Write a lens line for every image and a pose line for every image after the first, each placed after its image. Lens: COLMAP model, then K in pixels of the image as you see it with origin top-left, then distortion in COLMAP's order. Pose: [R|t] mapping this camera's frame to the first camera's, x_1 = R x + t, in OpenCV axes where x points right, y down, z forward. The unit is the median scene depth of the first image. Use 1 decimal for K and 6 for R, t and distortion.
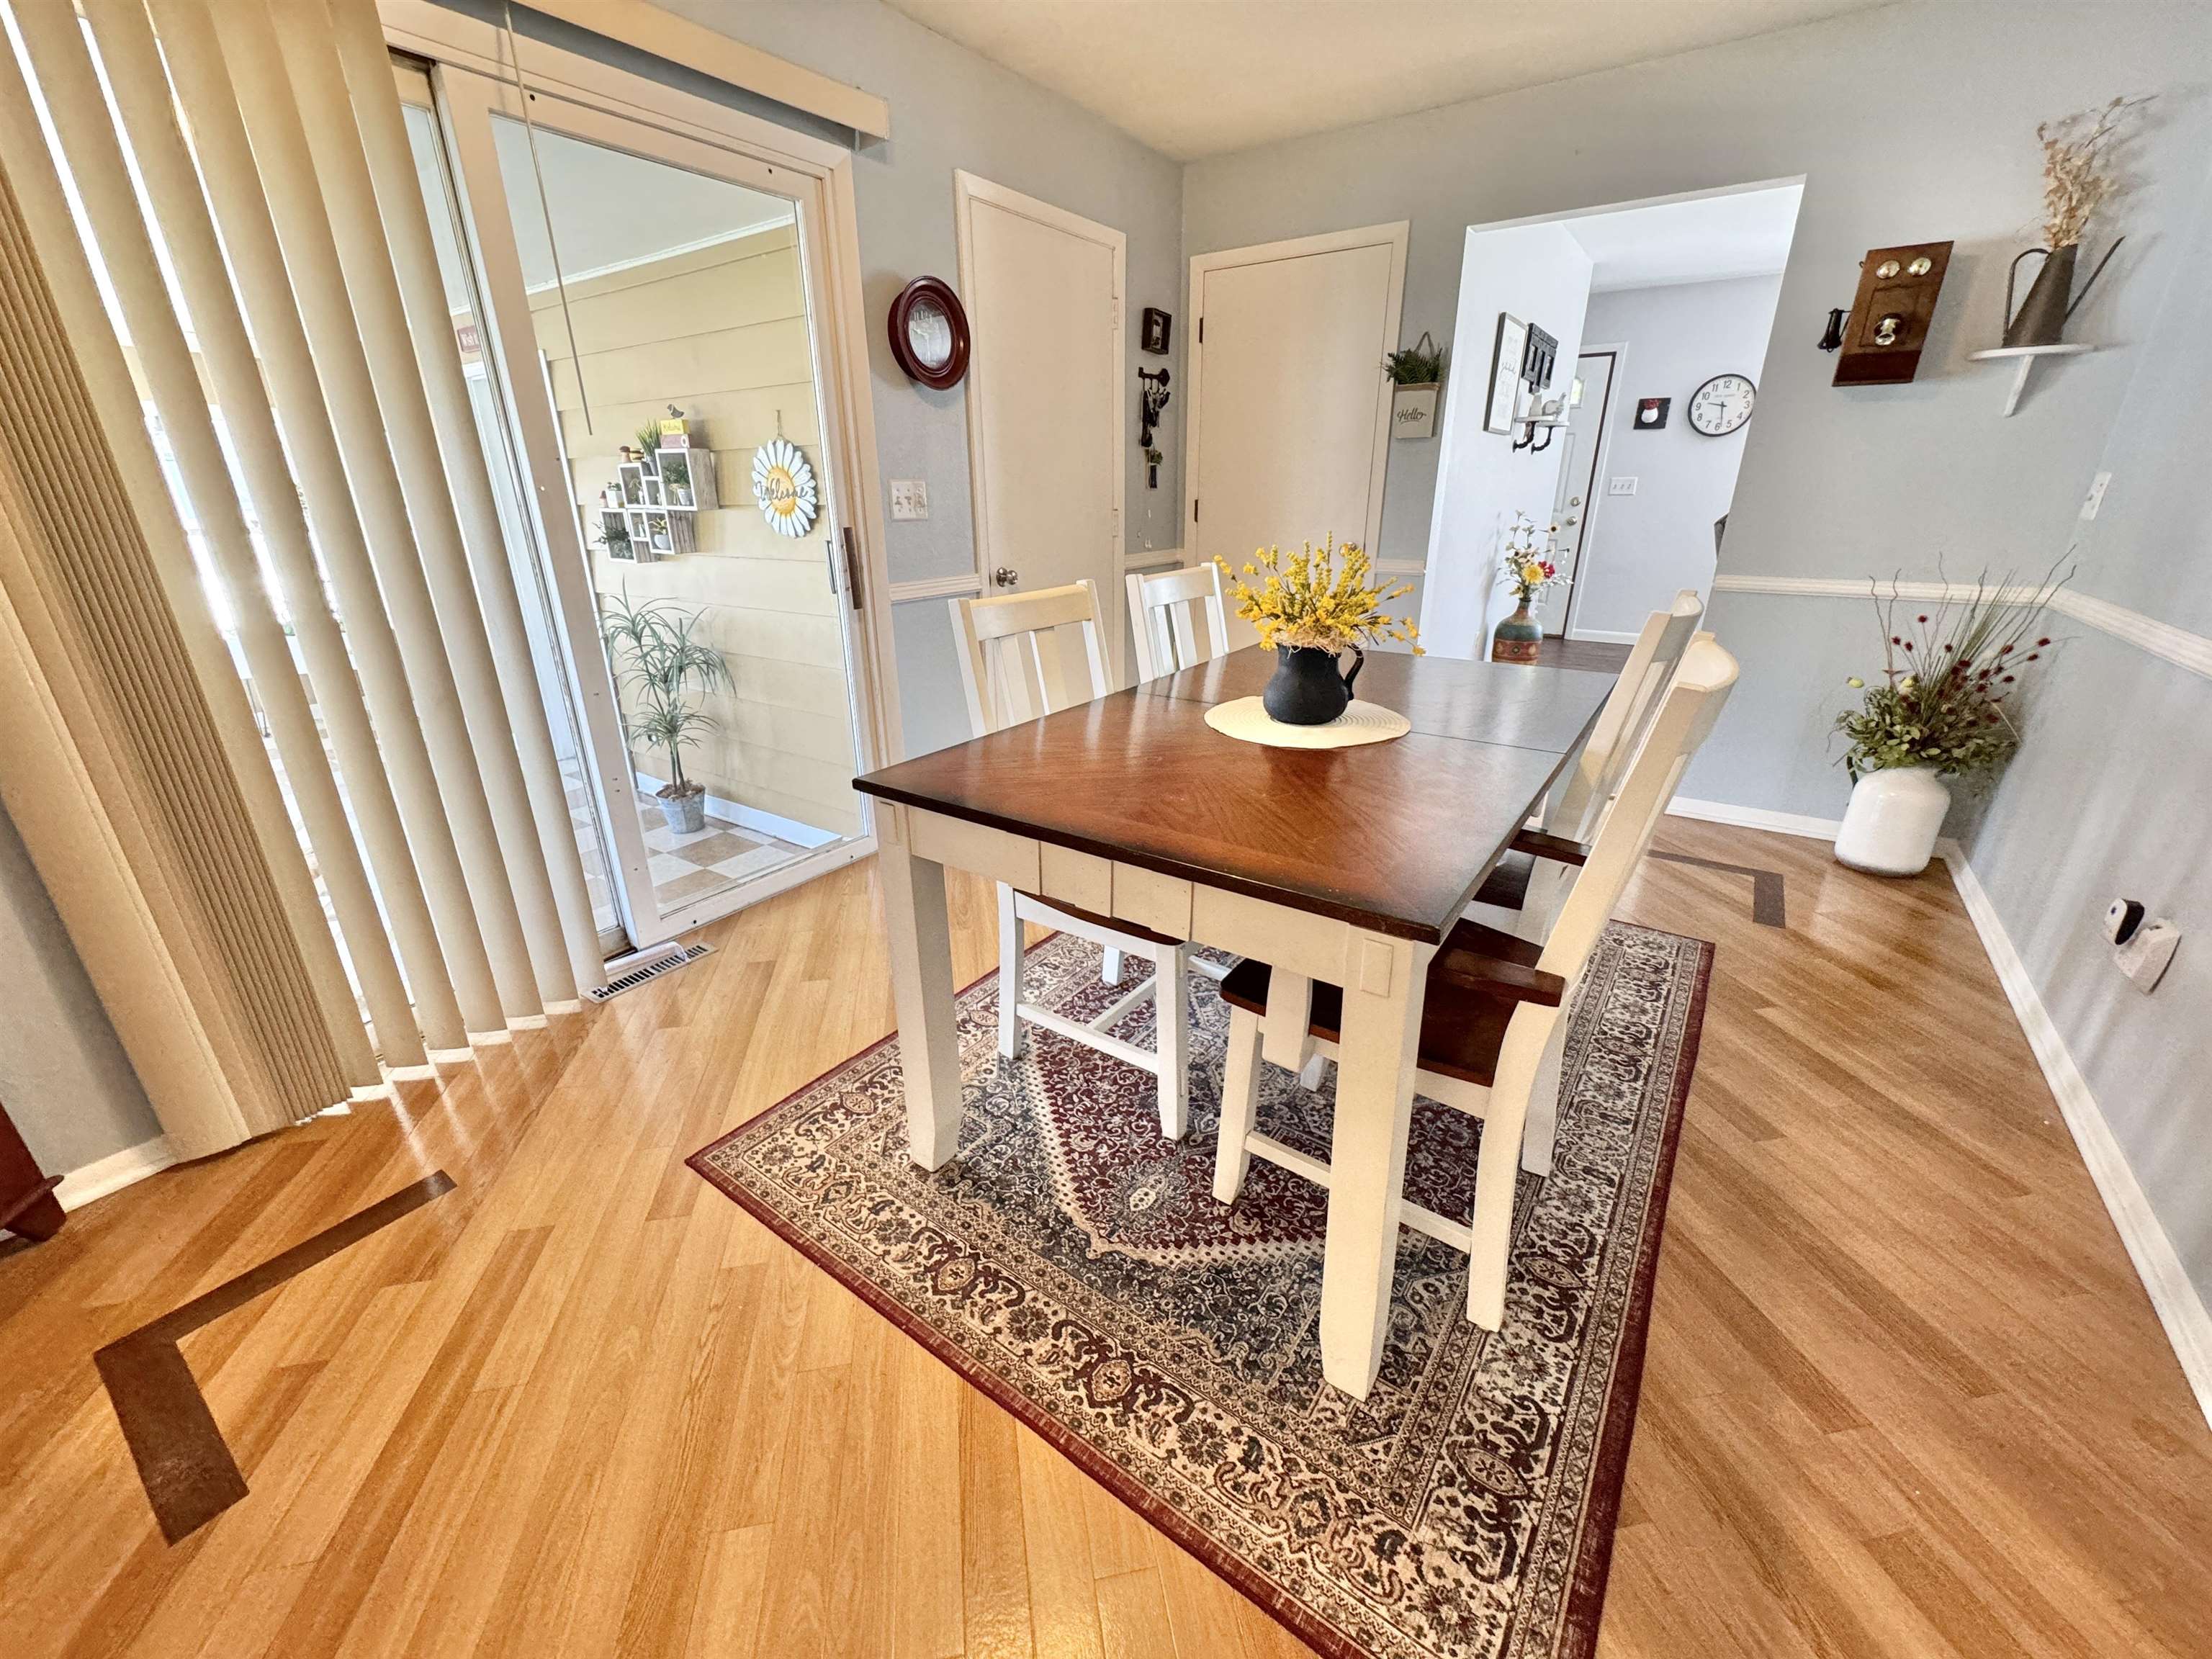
lens RADIAL K [[876.7, 0, 1106.0], [0, 876.7, 828.0], [0, 0, 1]] dist [-0.002197, 0.000105]
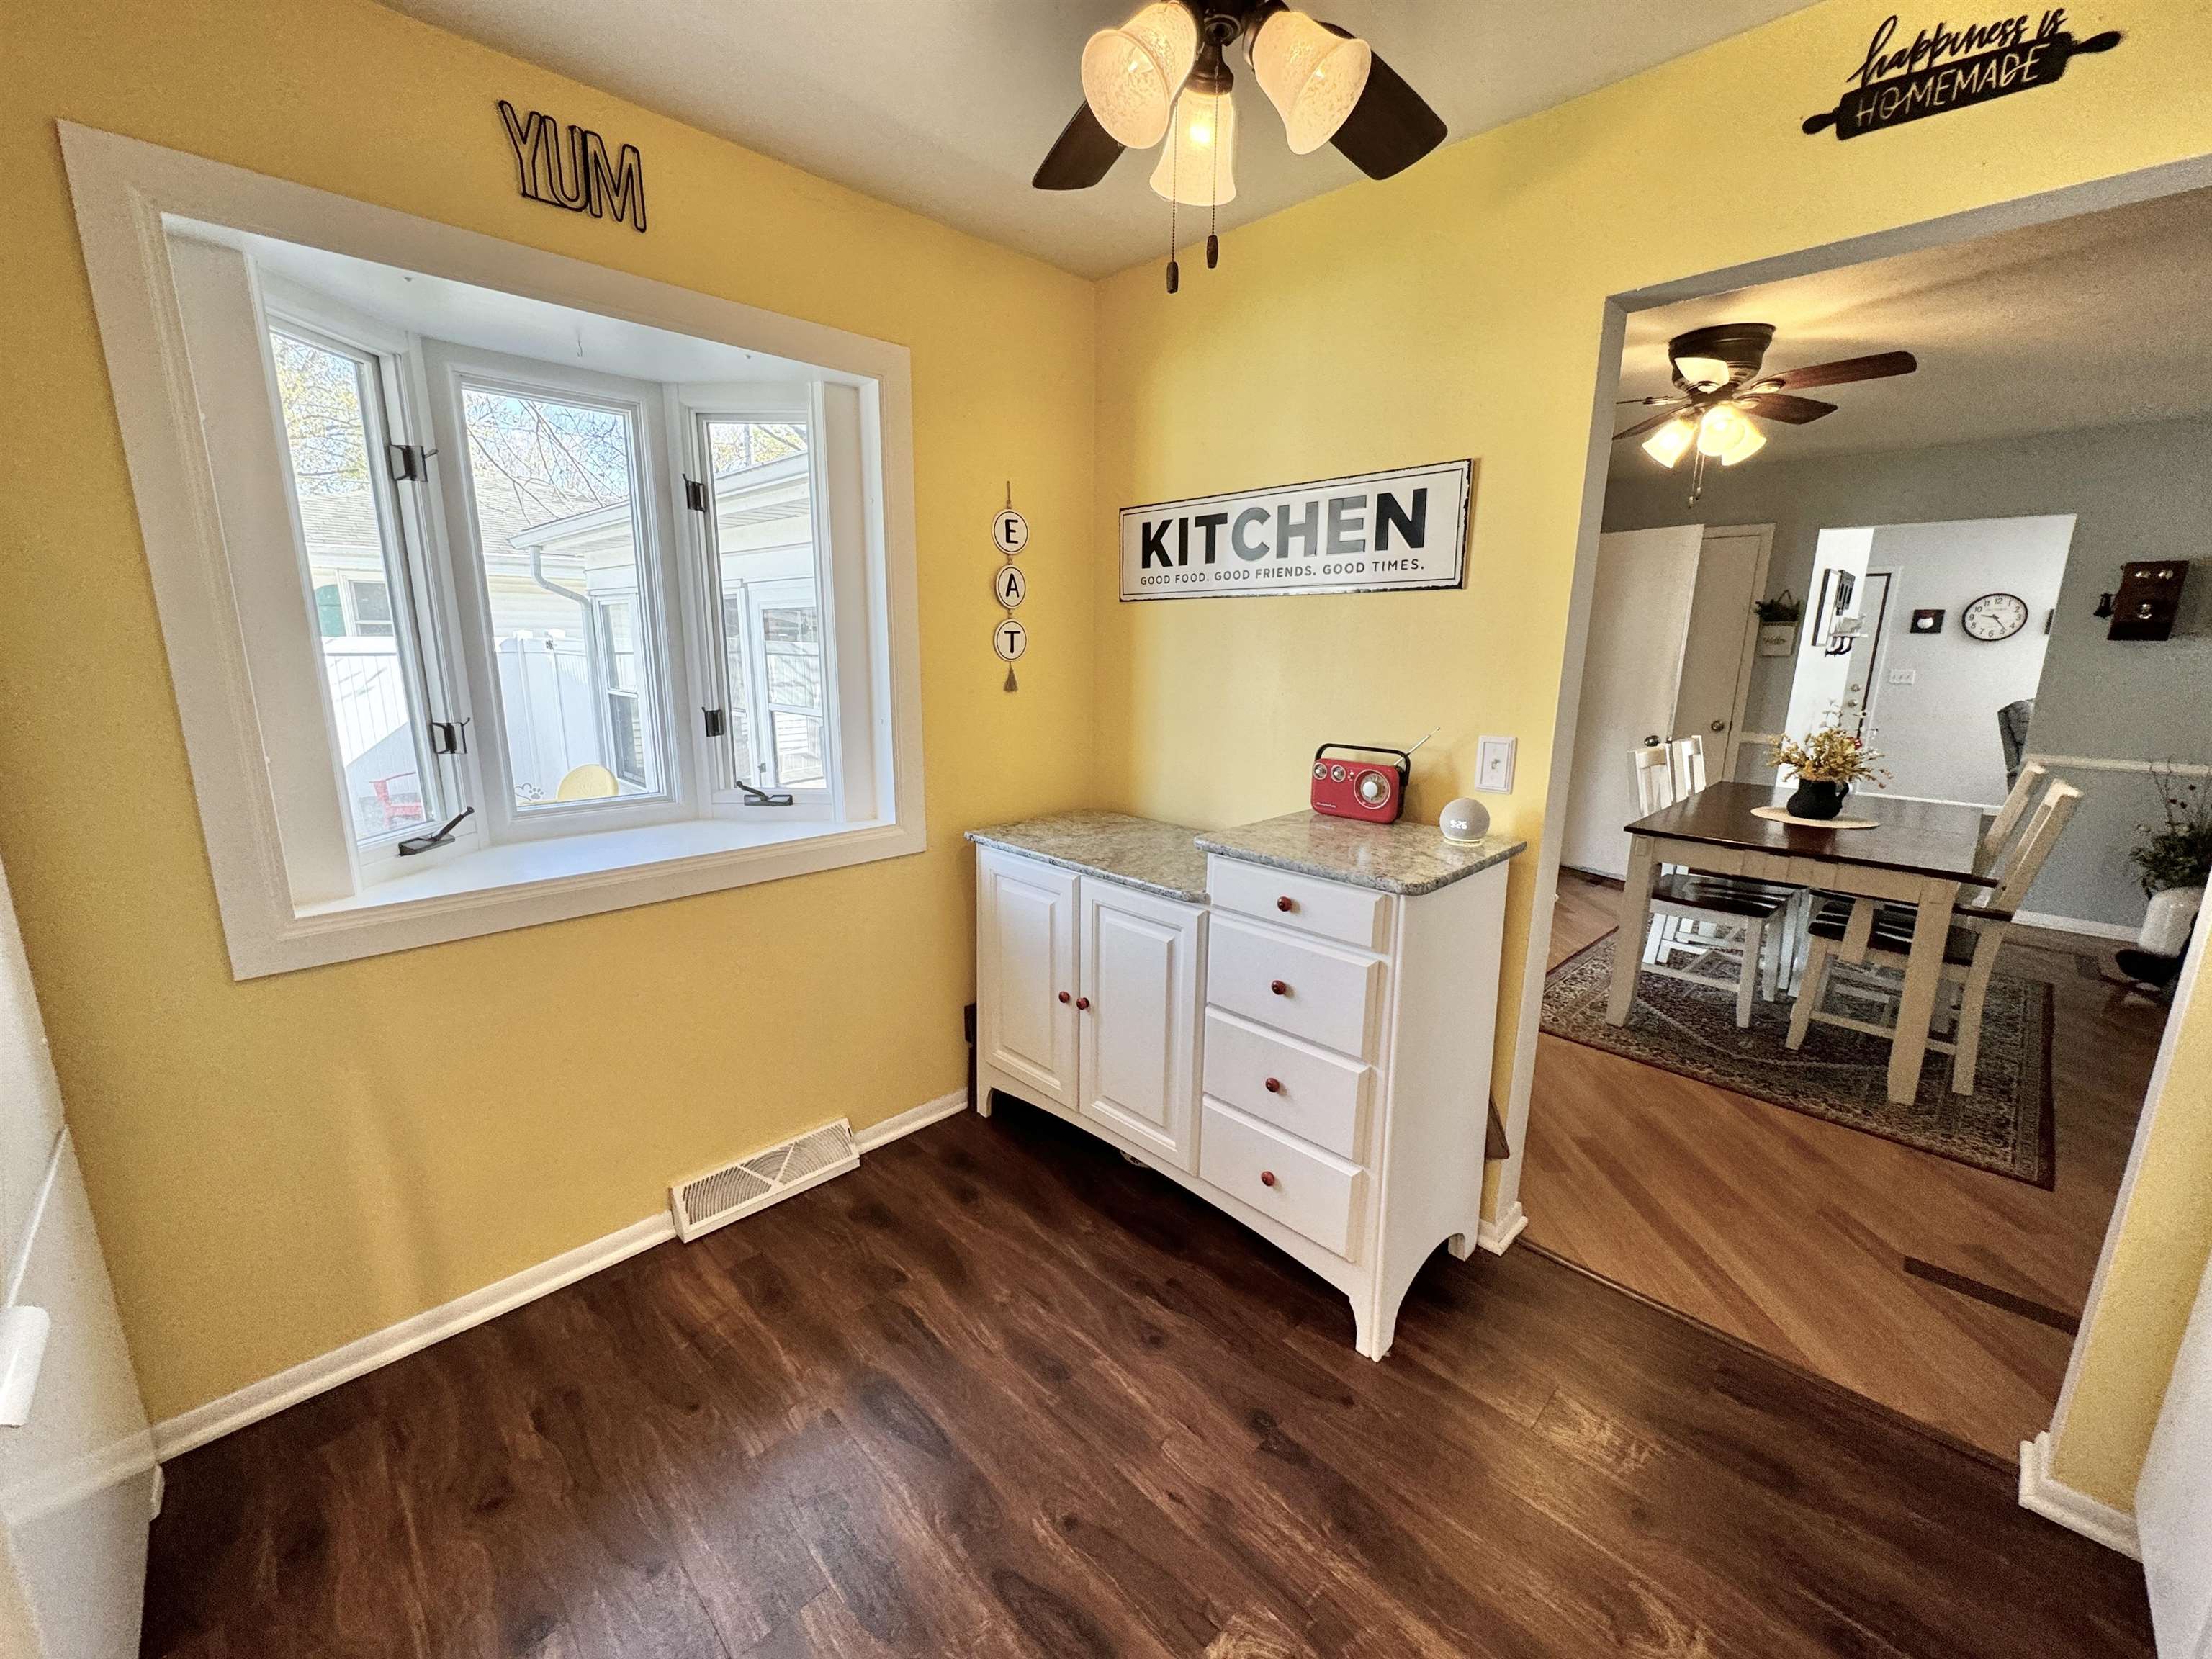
lens RADIAL K [[876.7, 0, 1106.0], [0, 876.7, 828.0], [0, 0, 1]] dist [-0.002197, 0.000105]
pose [[0.983368, 0.056781, -0.172520, -0.642526], [-0.083732, 0.984642, -0.153197, 0.216254], [0.161172, 0.165094, 0.973020, -0.754382]]
